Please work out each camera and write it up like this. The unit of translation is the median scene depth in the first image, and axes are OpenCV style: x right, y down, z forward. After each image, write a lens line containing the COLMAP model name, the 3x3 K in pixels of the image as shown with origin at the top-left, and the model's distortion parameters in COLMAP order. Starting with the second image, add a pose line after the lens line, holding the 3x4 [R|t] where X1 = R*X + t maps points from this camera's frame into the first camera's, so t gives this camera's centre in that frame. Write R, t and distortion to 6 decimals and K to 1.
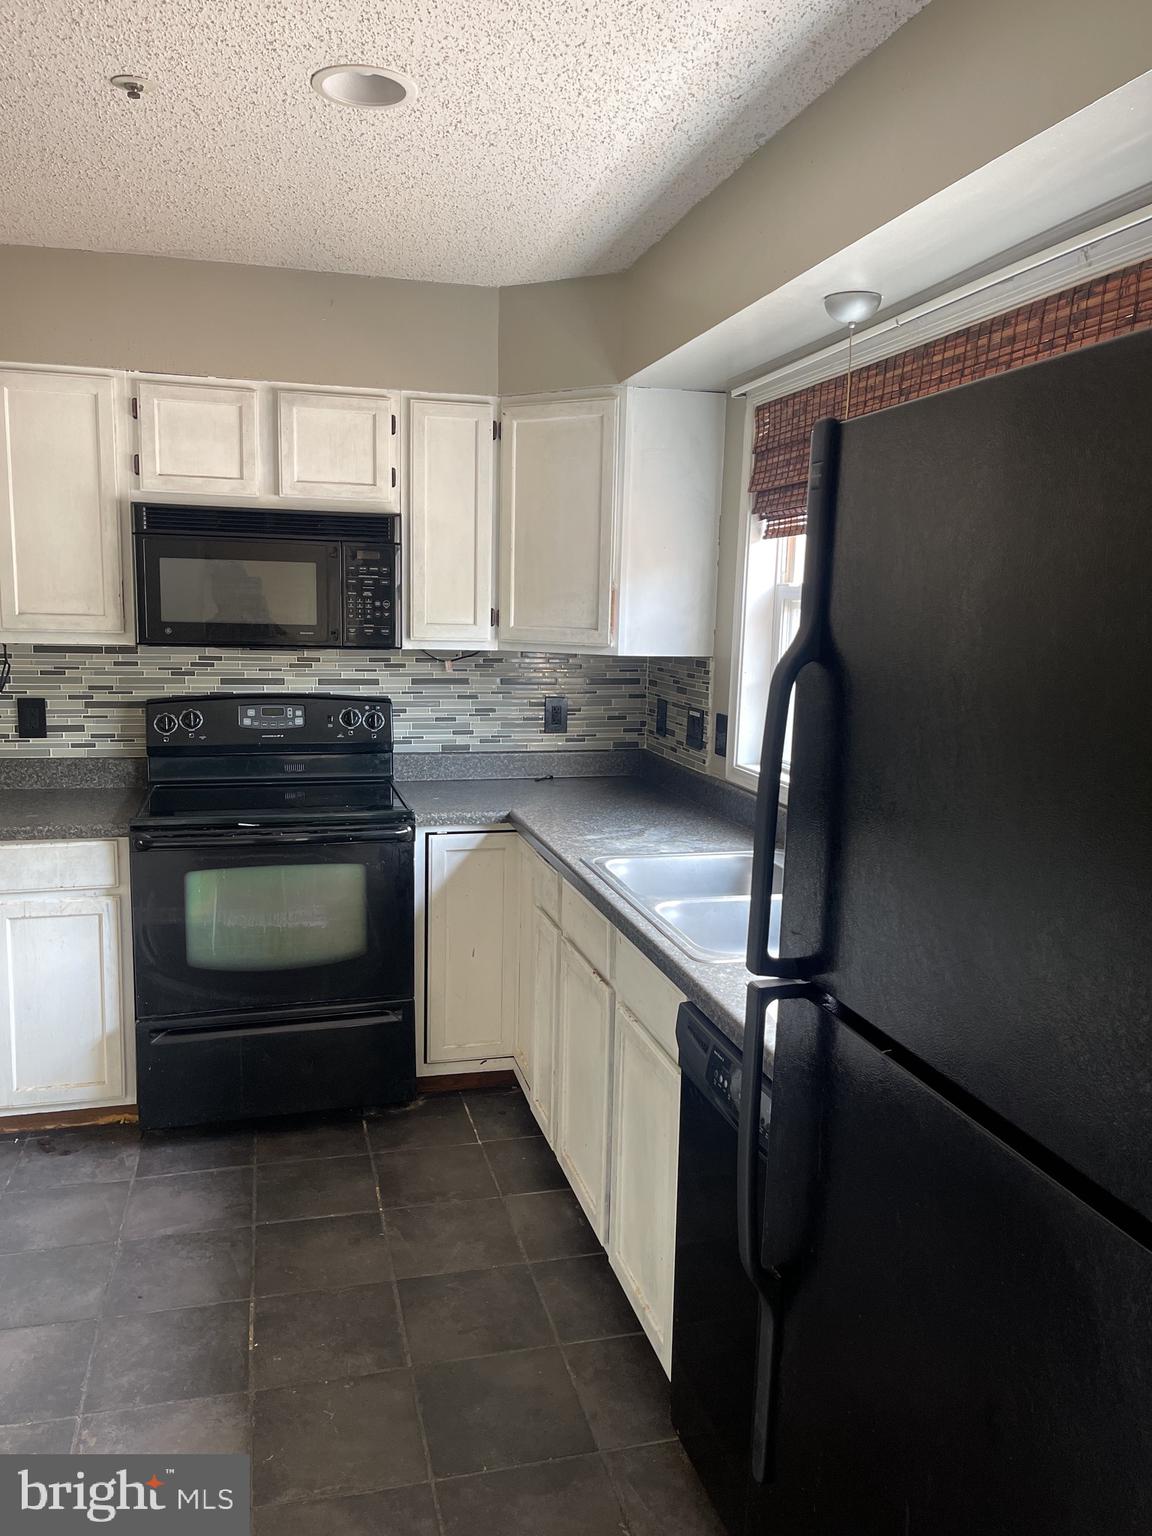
lens RADIAL K [[1177.2, 0, 565.4], [0, 1177.2, 768.7], [0, 0, 1]] dist [0.034061, -0.003378]
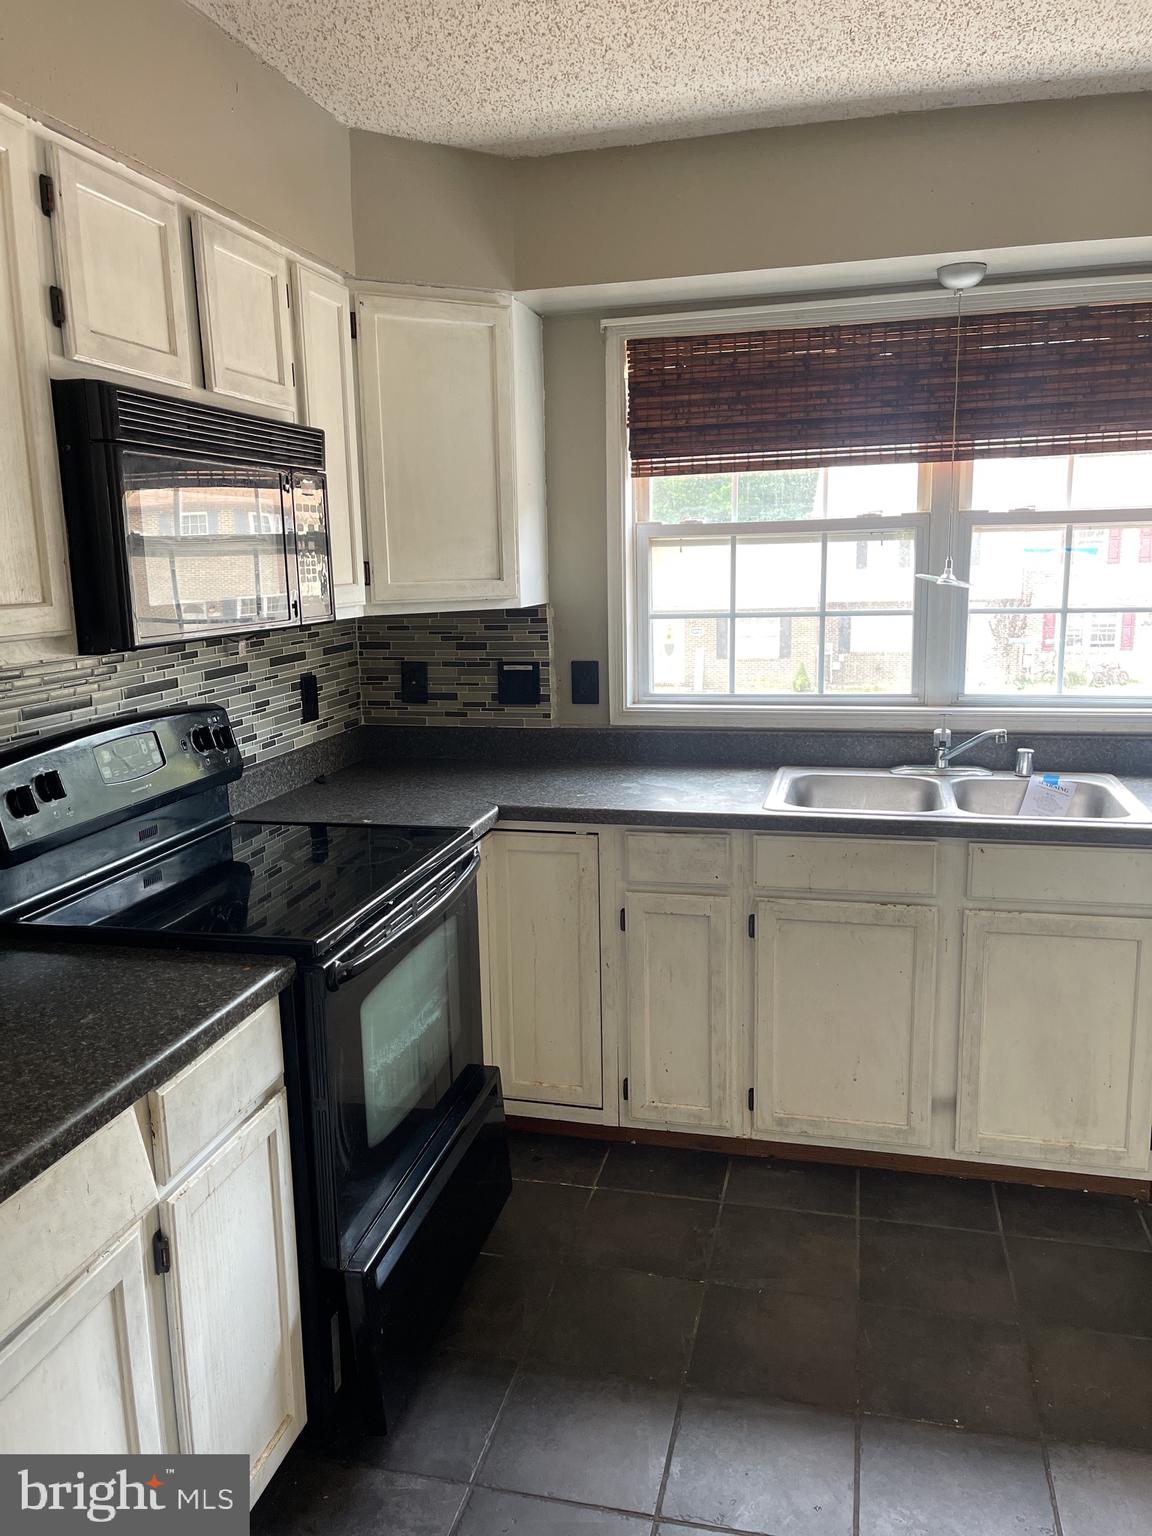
lens RADIAL K [[1177.2, 0, 565.4], [0, 1177.2, 768.7], [0, 0, 1]] dist [0.034061, -0.003378]
pose [[0.471124, -0.192562, 0.860791, -0.704685], [0.158983, 0.978436, 0.131865, -0.087494], [-0.867621, 0.074726, 0.491579, 0.536873]]
